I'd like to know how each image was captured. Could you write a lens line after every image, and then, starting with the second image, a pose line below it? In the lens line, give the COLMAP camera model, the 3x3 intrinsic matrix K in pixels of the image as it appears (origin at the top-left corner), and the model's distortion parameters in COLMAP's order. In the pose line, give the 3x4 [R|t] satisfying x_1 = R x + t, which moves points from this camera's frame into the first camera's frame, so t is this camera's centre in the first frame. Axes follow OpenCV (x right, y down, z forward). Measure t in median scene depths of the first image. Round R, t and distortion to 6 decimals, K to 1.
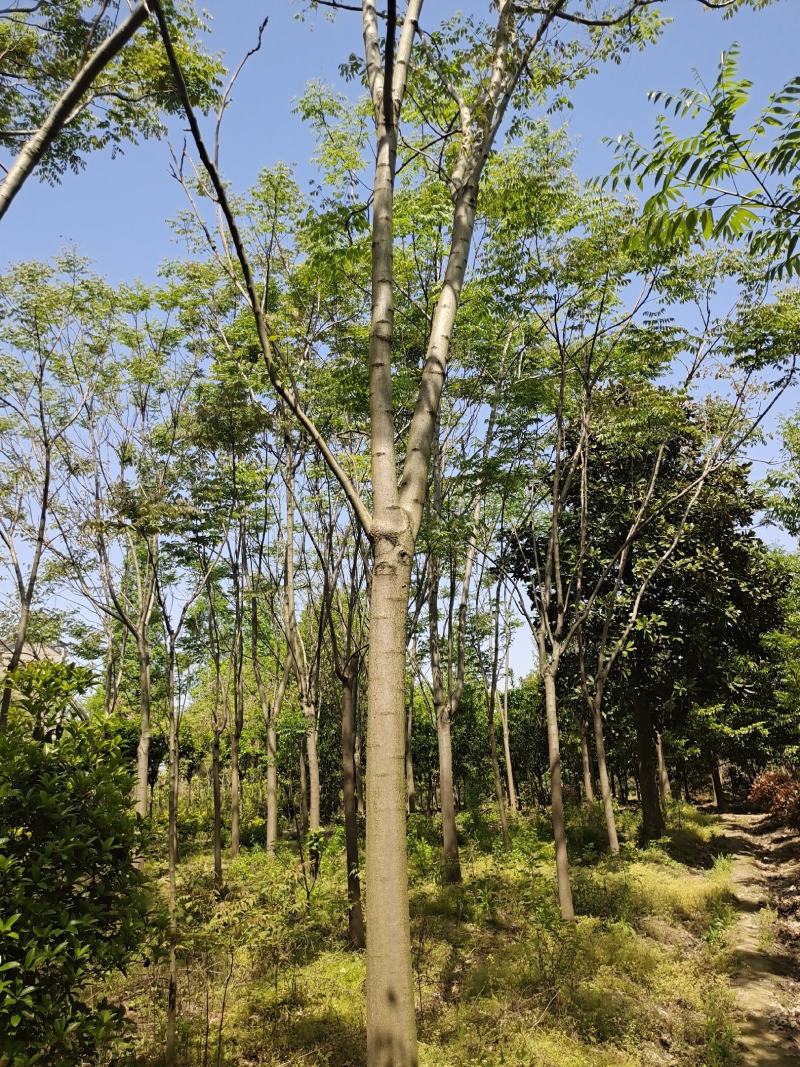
lens RADIAL K [[811.8, 0, 406.1], [0, 811.8, 532.3], [0, 0, 1]] dist [0.055457, -0.036953]
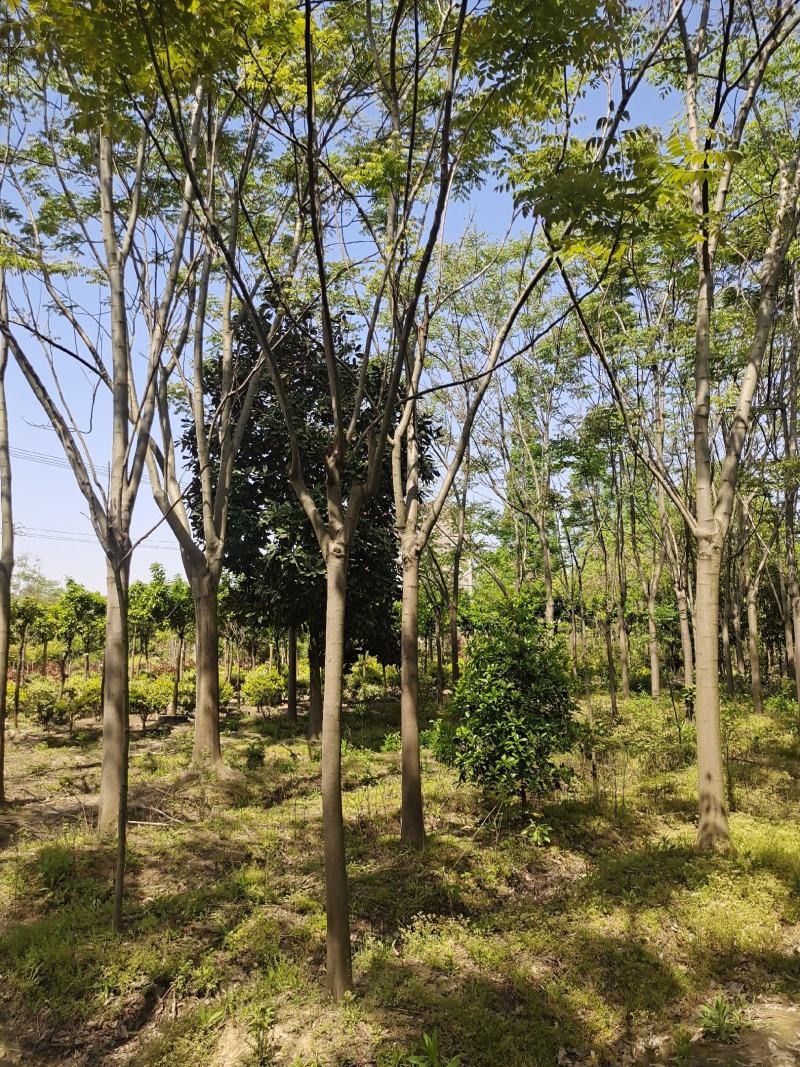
lens RADIAL K [[811.8, 0, 396.5], [0, 811.8, 535.3], [0, 0, 1]] dist [0.055457, -0.036953]
pose [[0.892461, -0.006668, -0.451075, 0.062166], [0.089723, 0.982539, 0.162994, -0.122237], [0.442112, -0.185938, 0.877476, -0.296007]]
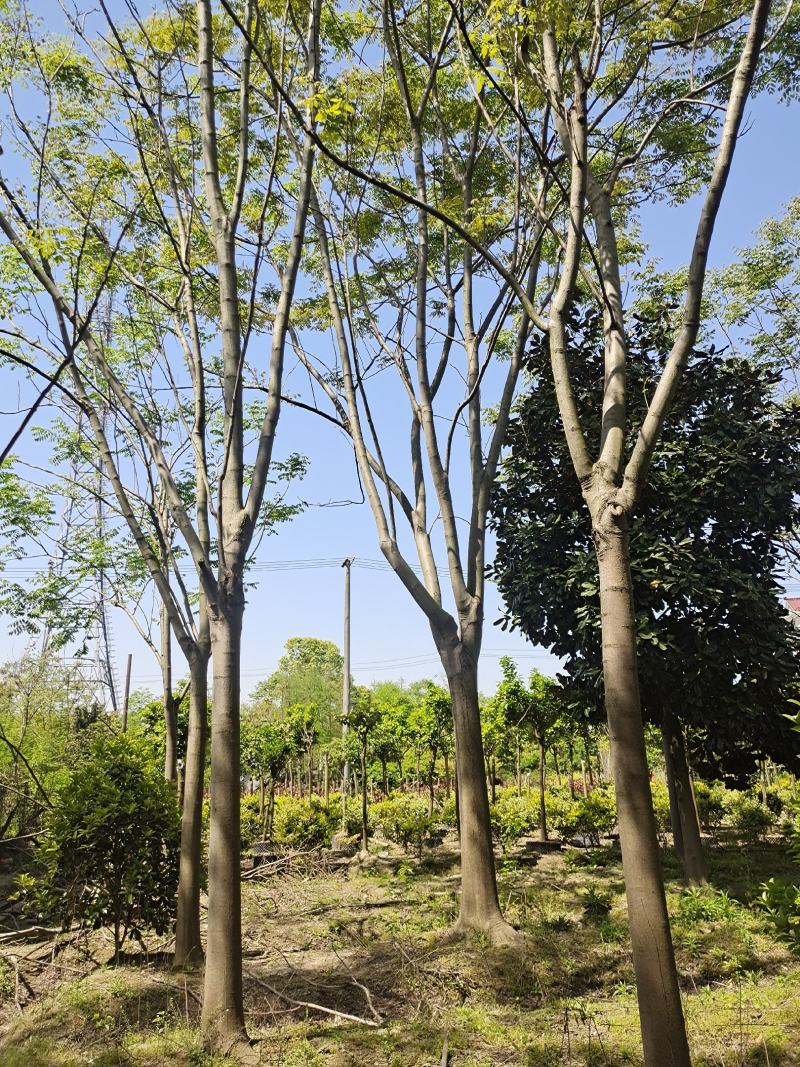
lens RADIAL K [[811.8, 0, 400.8], [0, 811.8, 525.7], [0, 0, 1]] dist [0.055457, -0.036953]
pose [[0.542648, -0.193144, -0.817452, -0.154546], [0.240541, 0.968178, -0.069079, 0.321746], [0.804781, -0.159145, 0.571839, 0.844669]]
